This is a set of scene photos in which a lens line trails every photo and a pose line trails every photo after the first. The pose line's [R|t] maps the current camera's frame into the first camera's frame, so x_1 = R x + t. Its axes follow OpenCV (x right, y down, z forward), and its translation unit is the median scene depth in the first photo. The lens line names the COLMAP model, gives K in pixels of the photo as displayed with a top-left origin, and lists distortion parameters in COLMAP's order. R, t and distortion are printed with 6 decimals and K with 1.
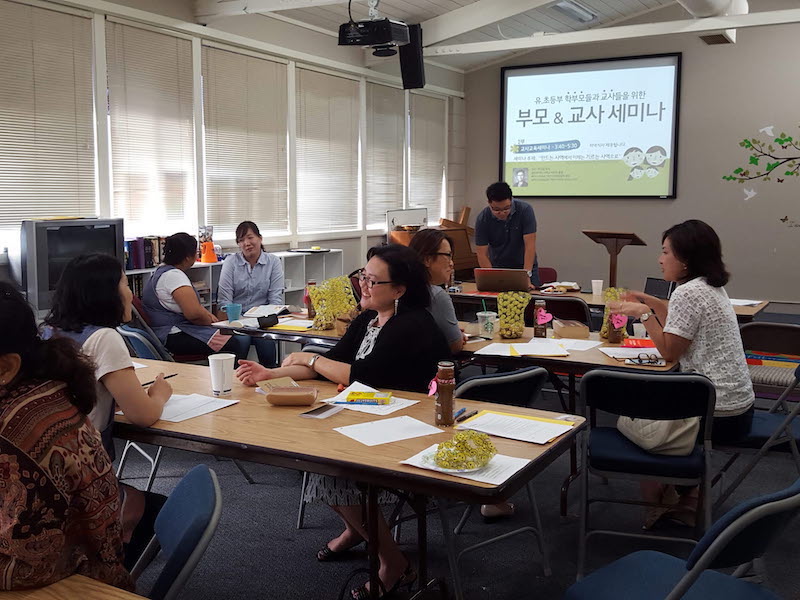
lens RADIAL K [[871.8, 0, 386.9], [0, 871.8, 268.8], [0, 0, 1]] dist [0.108978, 0.000000]
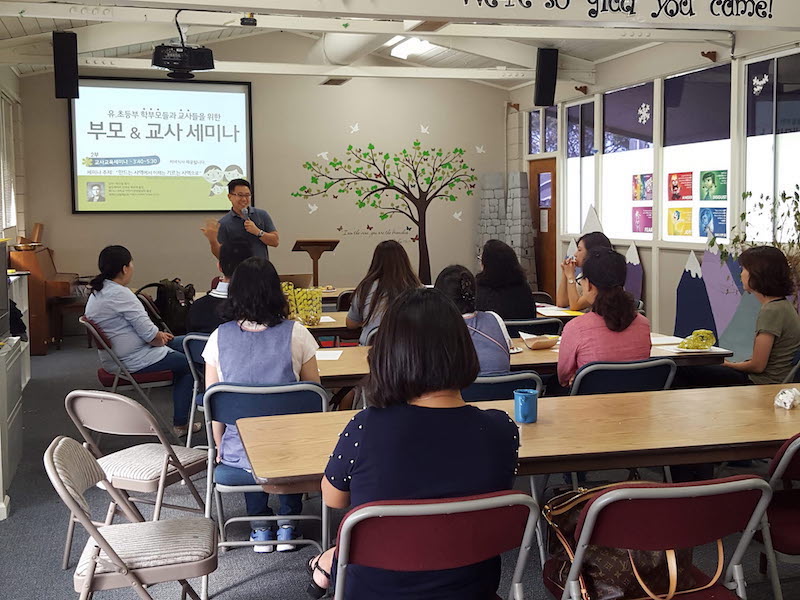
lens RADIAL K [[977.1, 0, 408.7], [0, 977.1, 289.8], [0, 0, 1]] dist [0.097248, 0.000000]
pose [[0.699250, -0.071701, 0.711272, -0.521193], [0.071980, 0.996963, 0.029737, -0.005977], [-0.711244, 0.030404, 0.702288, -0.007778]]
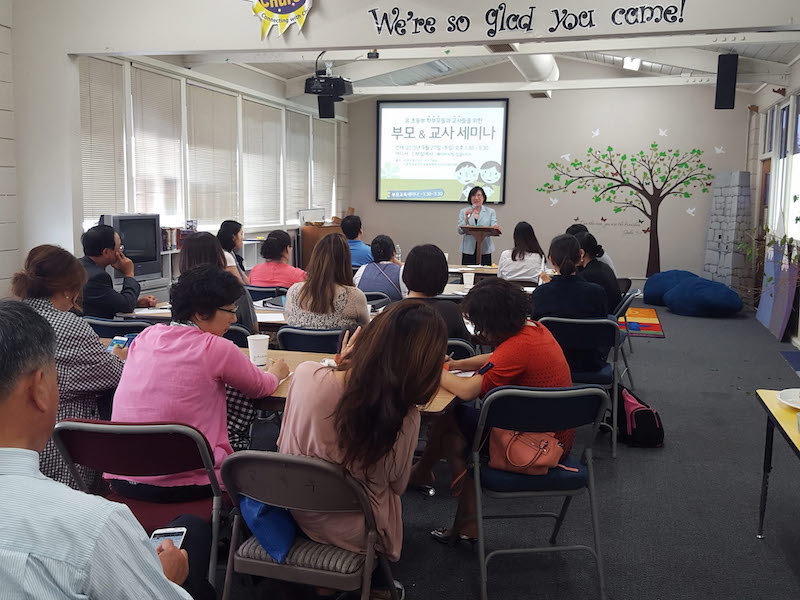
lens RADIAL K [[804.9, 0, 403.9], [0, 804.9, 285.0], [0, 0, 1]] dist [0.098661, 0.000000]
pose [[0.969961, -0.012780, 0.242925, -0.168746], [0.006522, 0.999626, 0.026548, 0.016579], [-0.243174, -0.024166, 0.969682, -0.239301]]
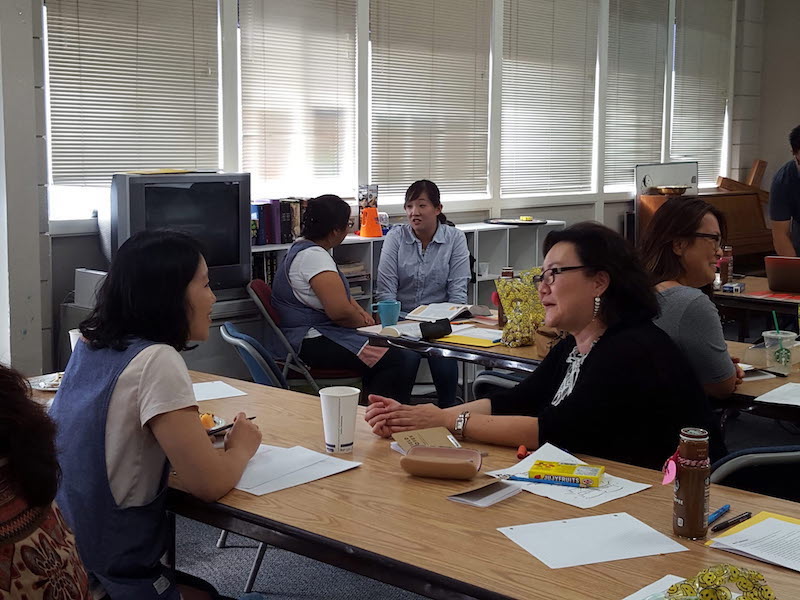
lens RADIAL K [[1186.9, 0, 401.5], [0, 1186.9, 263.6], [0, 0, 1]] dist [0.136928, 0.000000]
pose [[0.979558, 0.029212, -0.199029, 0.010309], [-0.025585, 0.999457, 0.020771, -0.005002], [0.199527, -0.015254, 0.979773, 0.056082]]
